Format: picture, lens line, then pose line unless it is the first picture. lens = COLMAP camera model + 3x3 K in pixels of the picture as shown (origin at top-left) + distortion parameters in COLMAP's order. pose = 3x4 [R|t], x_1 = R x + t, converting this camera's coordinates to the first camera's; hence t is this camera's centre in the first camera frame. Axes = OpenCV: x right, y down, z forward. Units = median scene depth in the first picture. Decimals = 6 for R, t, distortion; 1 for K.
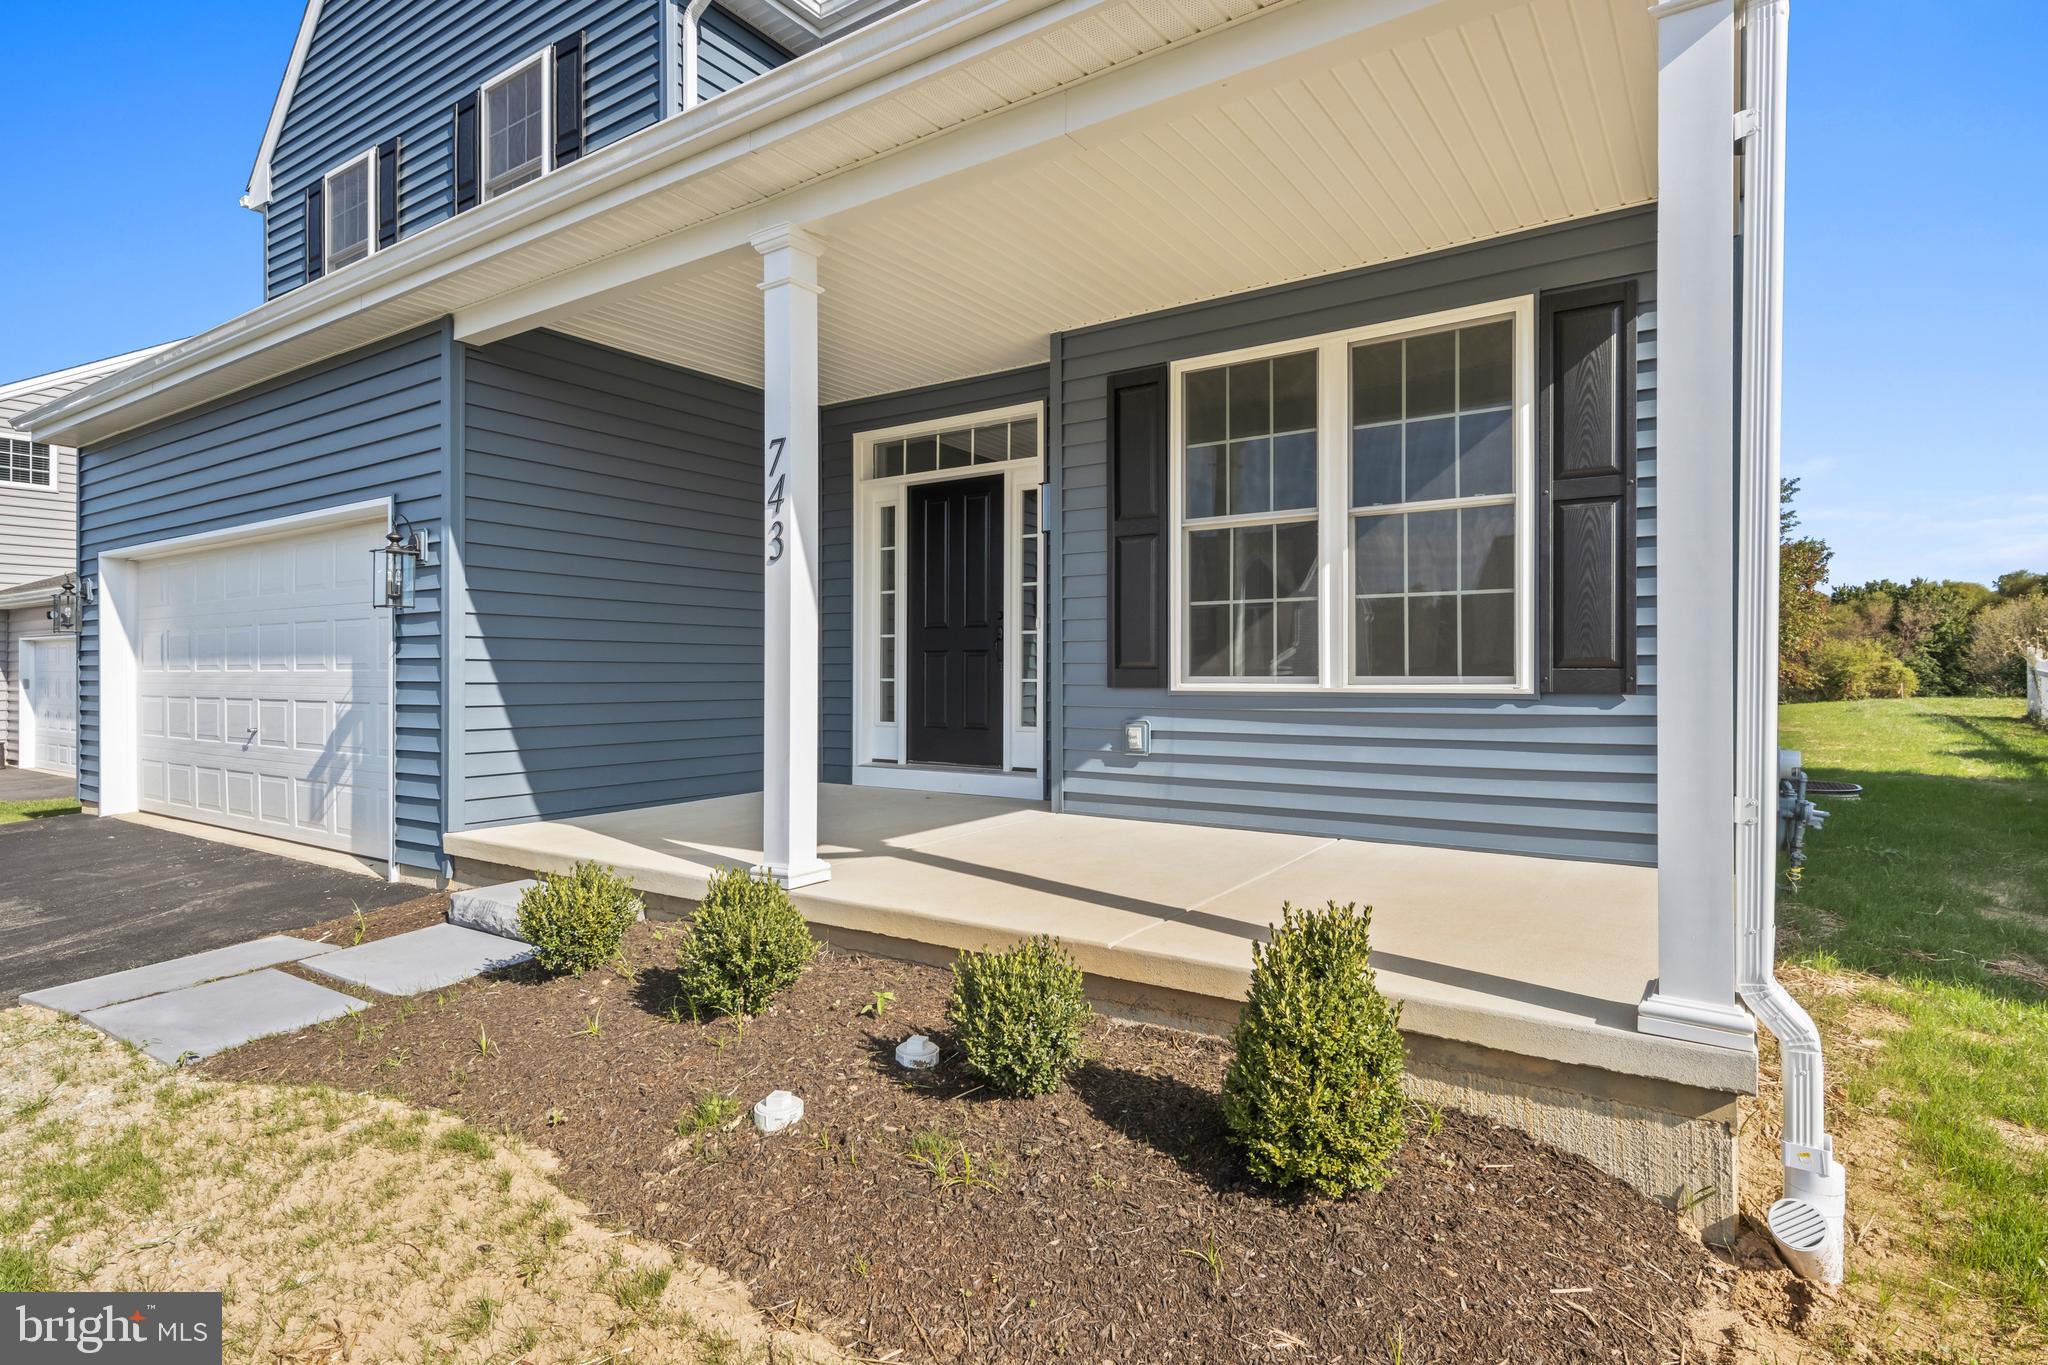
lens RADIAL K [[1068.1, 0, 1023.2], [0, 1068.1, 681.1], [0, 0, 1]] dist [0.001394, 0.000044]
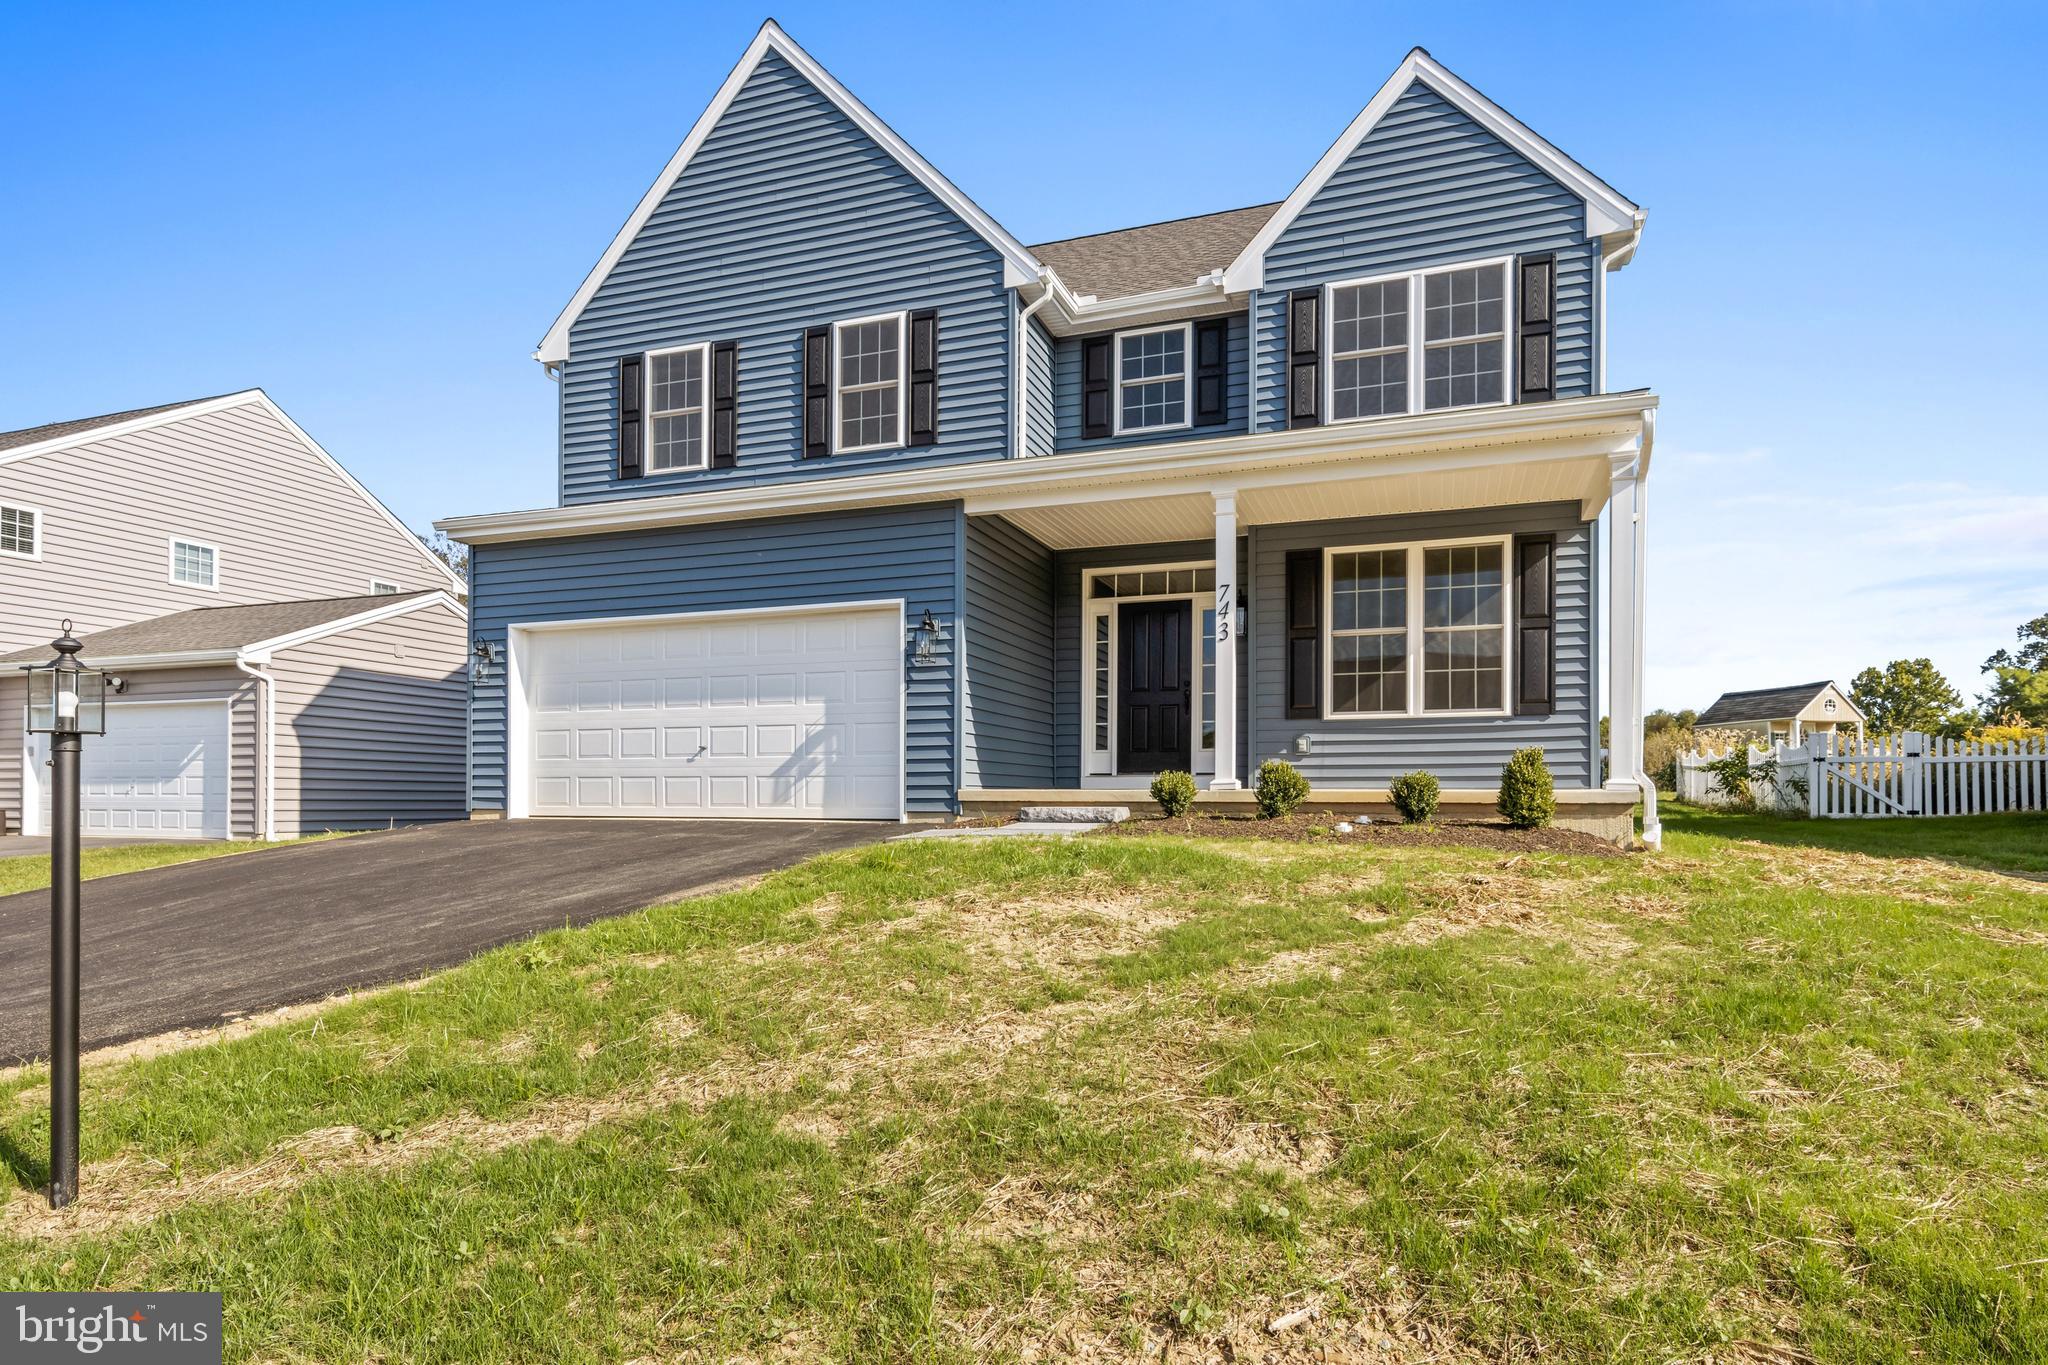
lens RADIAL K [[1079.2, 0, 1076.9], [0, 1079.2, 798.2], [0, 0, 1]] dist [0.000955, 0.001042]
pose [[0.969388, 0.002822, 0.245519, -0.755998], [-0.002409, 0.999995, -0.001982, 0.152920], [-0.245523, 0.001330, 0.969390, -0.756305]]
